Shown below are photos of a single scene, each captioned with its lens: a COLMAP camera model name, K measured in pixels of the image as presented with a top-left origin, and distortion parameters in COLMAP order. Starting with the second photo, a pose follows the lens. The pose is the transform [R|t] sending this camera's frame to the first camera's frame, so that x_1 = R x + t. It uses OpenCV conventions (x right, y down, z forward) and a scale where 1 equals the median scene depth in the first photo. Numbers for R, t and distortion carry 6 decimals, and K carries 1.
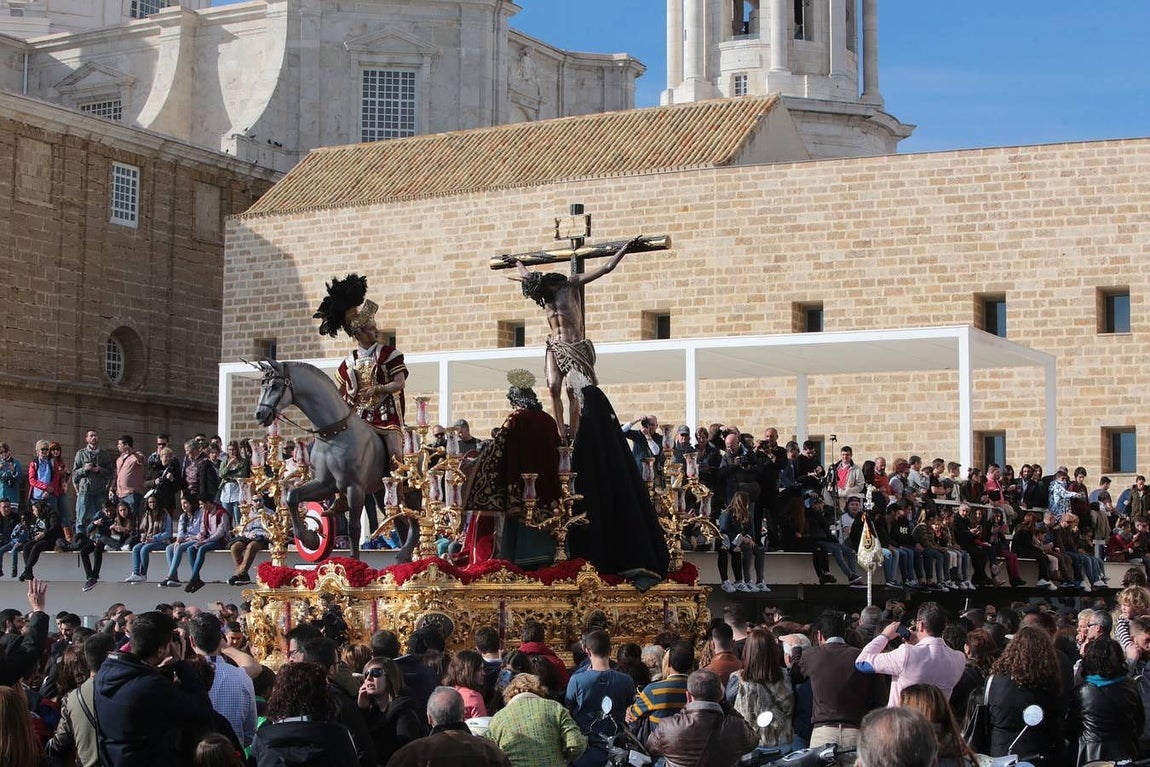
lens RADIAL K [[2409.0, 0, 572.4], [0, 2409.0, 389.7], [0, 0, 1]] dist [-0.247395, 0.000000]
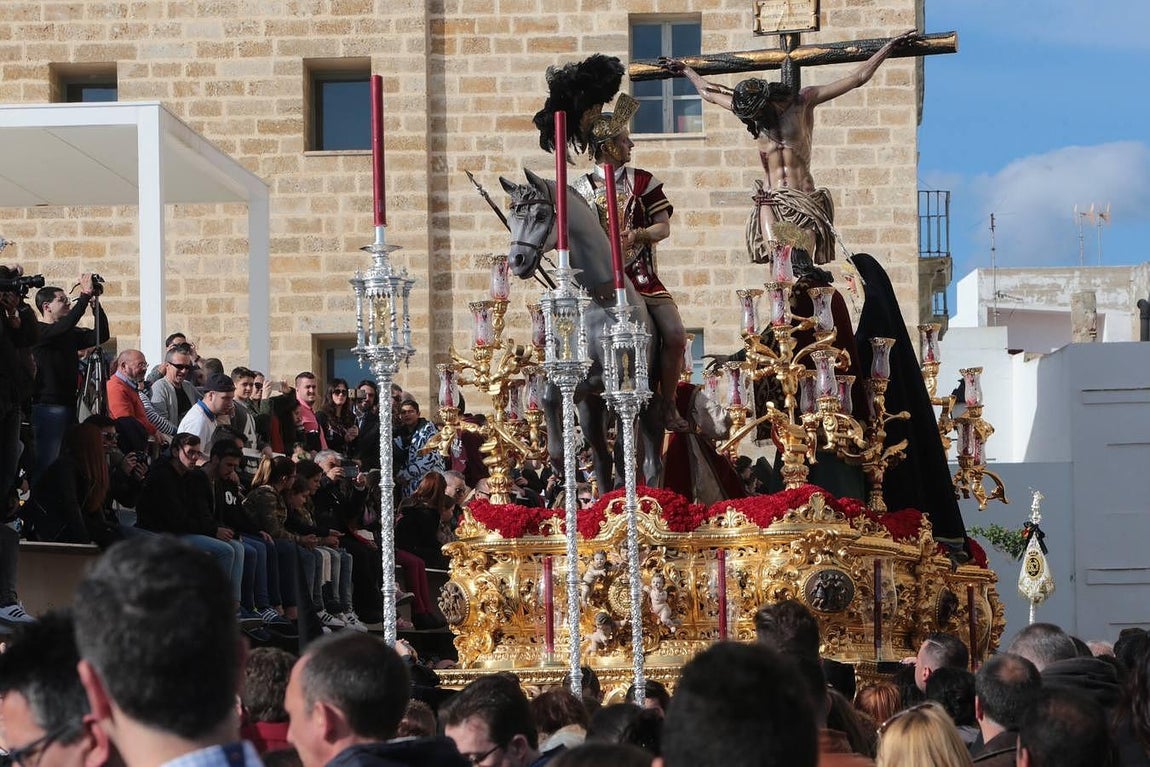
lens RADIAL K [[3875.3, 0, 577.4], [0, 3875.3, 392.2], [0, 0, 1]] dist [0.416311, 0.000000]
pose [[0.955936, 0.029186, 0.292121, -0.363440], [-0.022965, 0.999431, -0.024702, 0.061860], [-0.292676, 0.016904, 0.956062, 0.017823]]
